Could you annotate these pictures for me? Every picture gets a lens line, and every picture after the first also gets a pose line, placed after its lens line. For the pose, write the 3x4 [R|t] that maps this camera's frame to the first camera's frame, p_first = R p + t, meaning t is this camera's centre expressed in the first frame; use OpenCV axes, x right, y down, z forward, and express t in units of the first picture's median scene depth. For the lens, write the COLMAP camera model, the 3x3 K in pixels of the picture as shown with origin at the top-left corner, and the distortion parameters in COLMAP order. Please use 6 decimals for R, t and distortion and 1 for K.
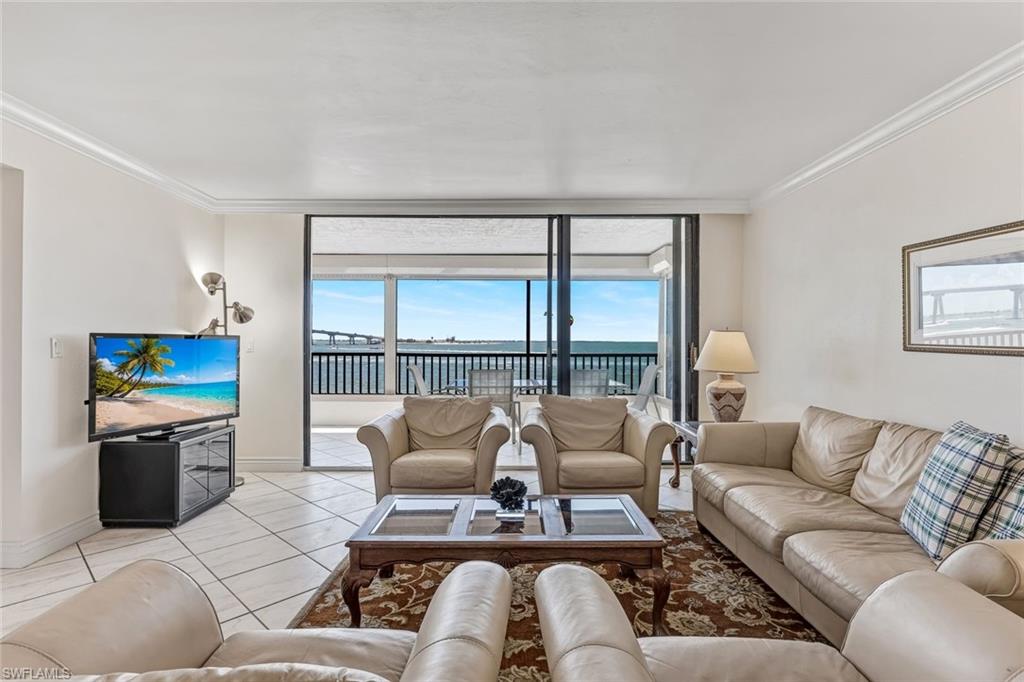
lens RADIAL K [[503.9, 0, 512.0], [0, 503.9, 341.0], [0, 0, 1]] dist [0.002650, 0.000547]
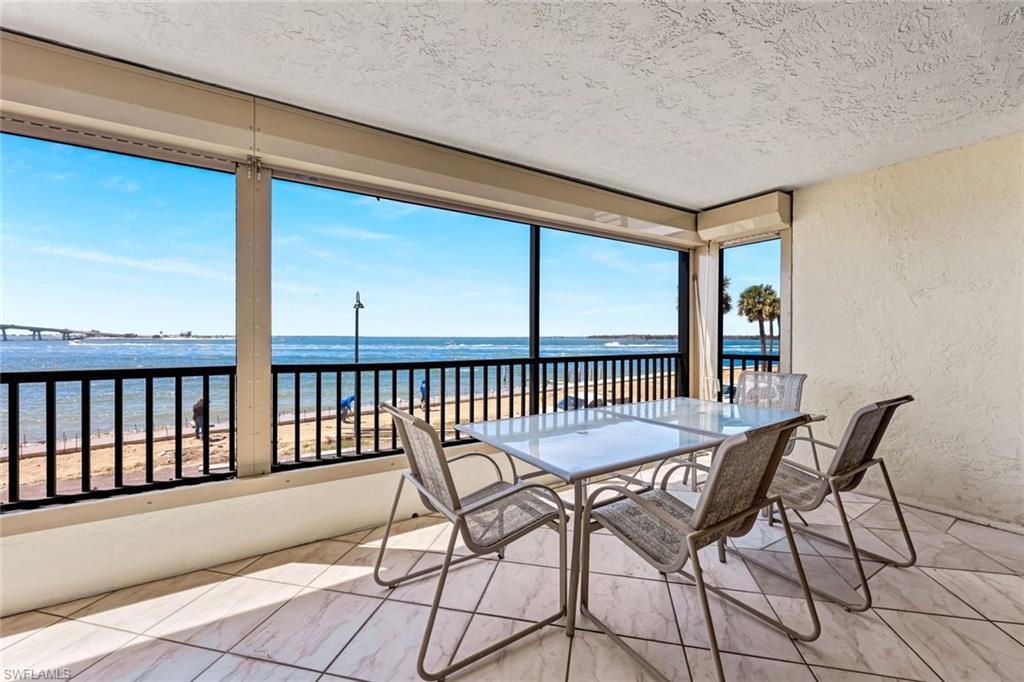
lens RADIAL K [[409.6, 0, 512.0], [0, 409.6, 341.0], [0, 0, 1]] dist [0.001536, 0.000237]
pose [[0.851928, -0.006079, 0.523624, -0.414939], [-0.000283, 0.999927, 0.012070, 0.000075], [-0.523659, -0.010431, 0.851864, 1.098786]]
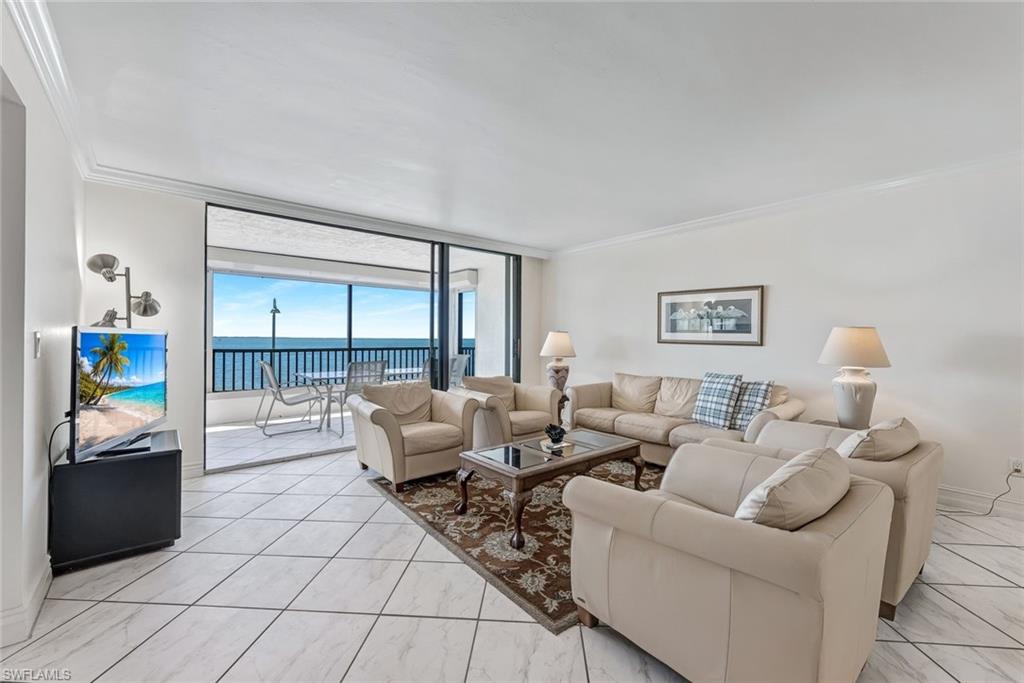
lens RADIAL K [[416.3, 0, 512.0], [0, 416.3, 341.5], [0, 0, 1]] dist [0.000098, 0.000245]
pose [[0.771309, -0.002254, 0.636457, -0.515537], [-0.003660, 0.999961, 0.007977, 0.000939], [-0.636451, -0.008482, 0.771271, 0.039343]]
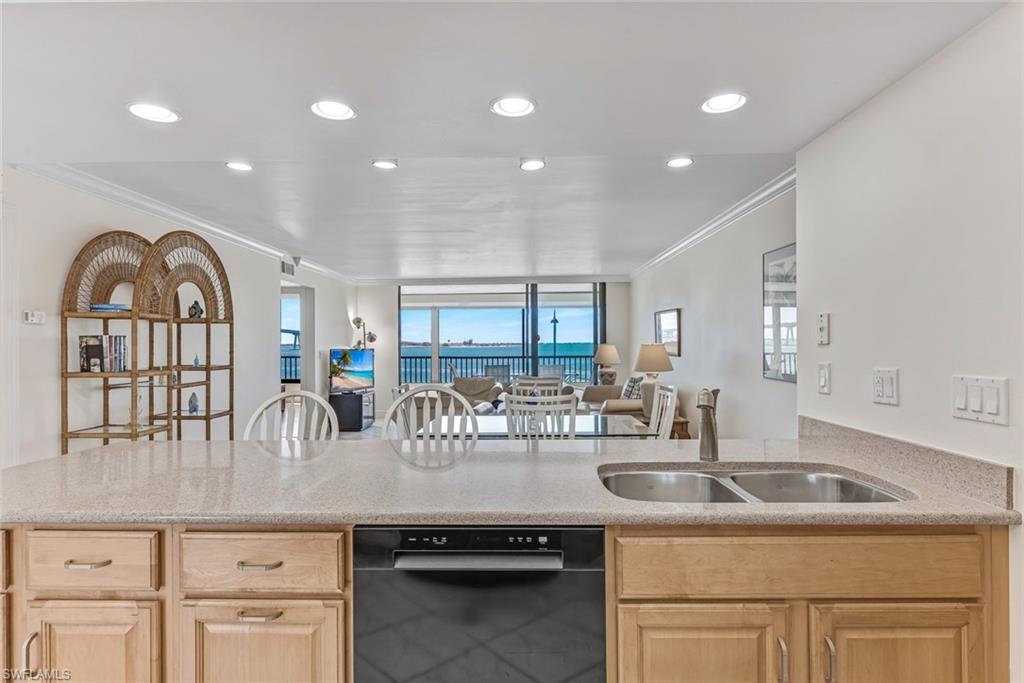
lens RADIAL K [[525.9, 0, 512.0], [0, 525.9, 341.5], [0, 0, 1]] dist [0.001548, 0.000178]
pose [[0.999254, -0.008814, -0.037589, 0.104401], [0.008676, 0.999955, -0.003845, -0.024844], [0.037621, 0.003516, 0.999286, -1.094444]]
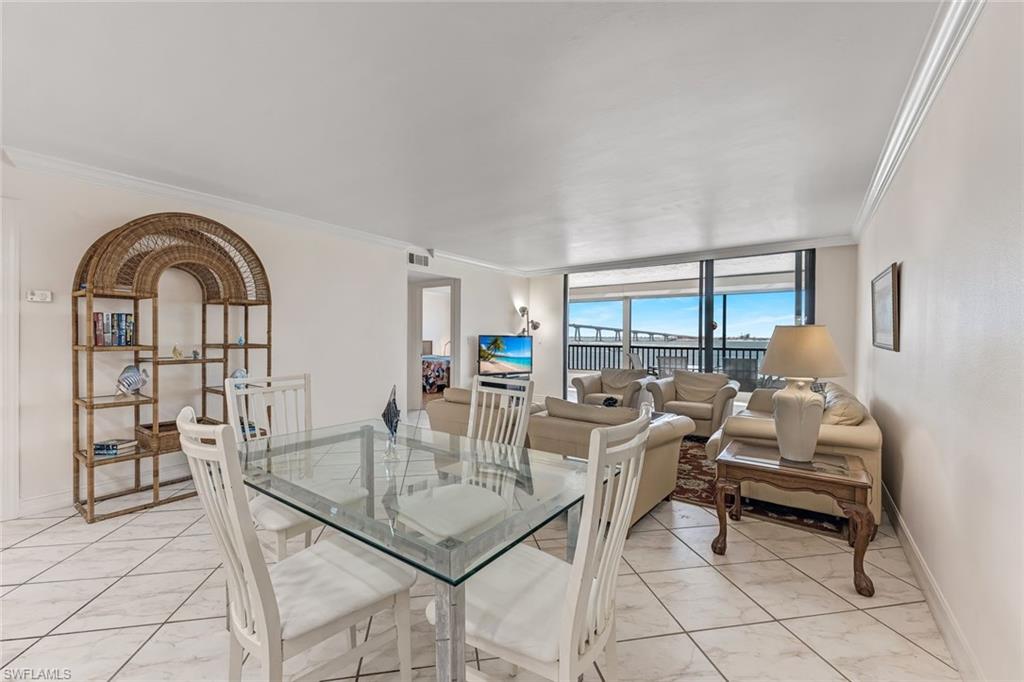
lens RADIAL K [[416.3, 0, 512.0], [0, 416.3, 341.0], [0, 0, 1]] dist [0.000098, 0.000245]
pose [[0.806326, 0.008229, -0.591414, 0.422379], [-0.003747, 0.999954, 0.008804, -0.003481], [0.591459, -0.004883, 0.806320, -0.465452]]
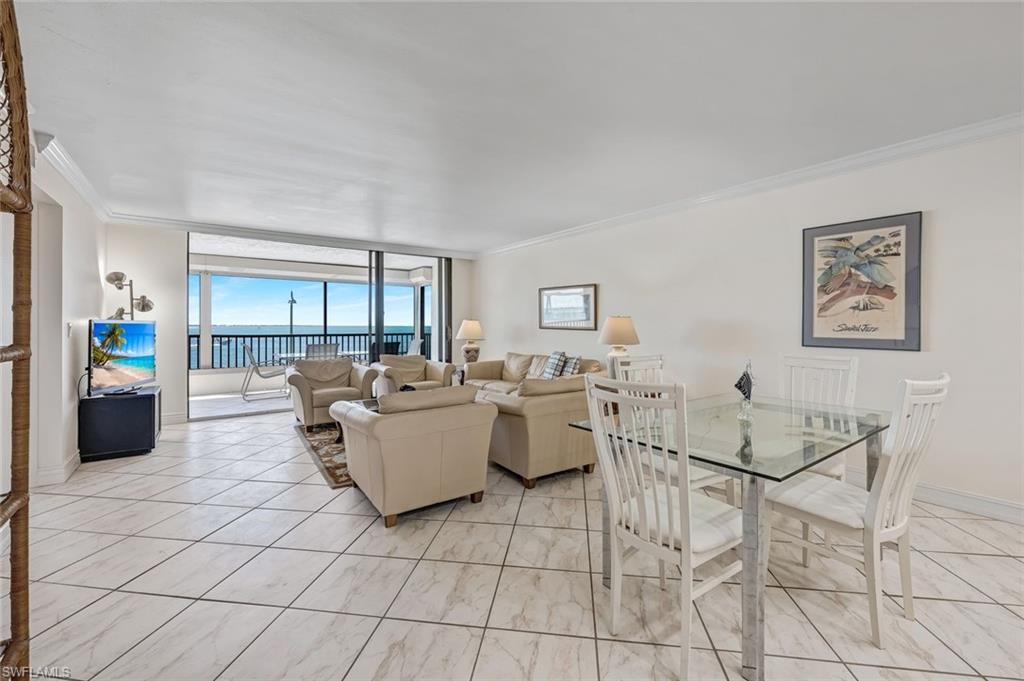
lens RADIAL K [[419.2, 0, 512.5], [0, 419.2, 328.3], [0, 0, 1]] dist [-0.001057, -0.000252]
pose [[0.813442, -0.004909, 0.581626, -0.396872], [0.000559, 0.999971, 0.007659, 0.000348], [-0.581646, -0.005906, 0.813420, -0.454356]]
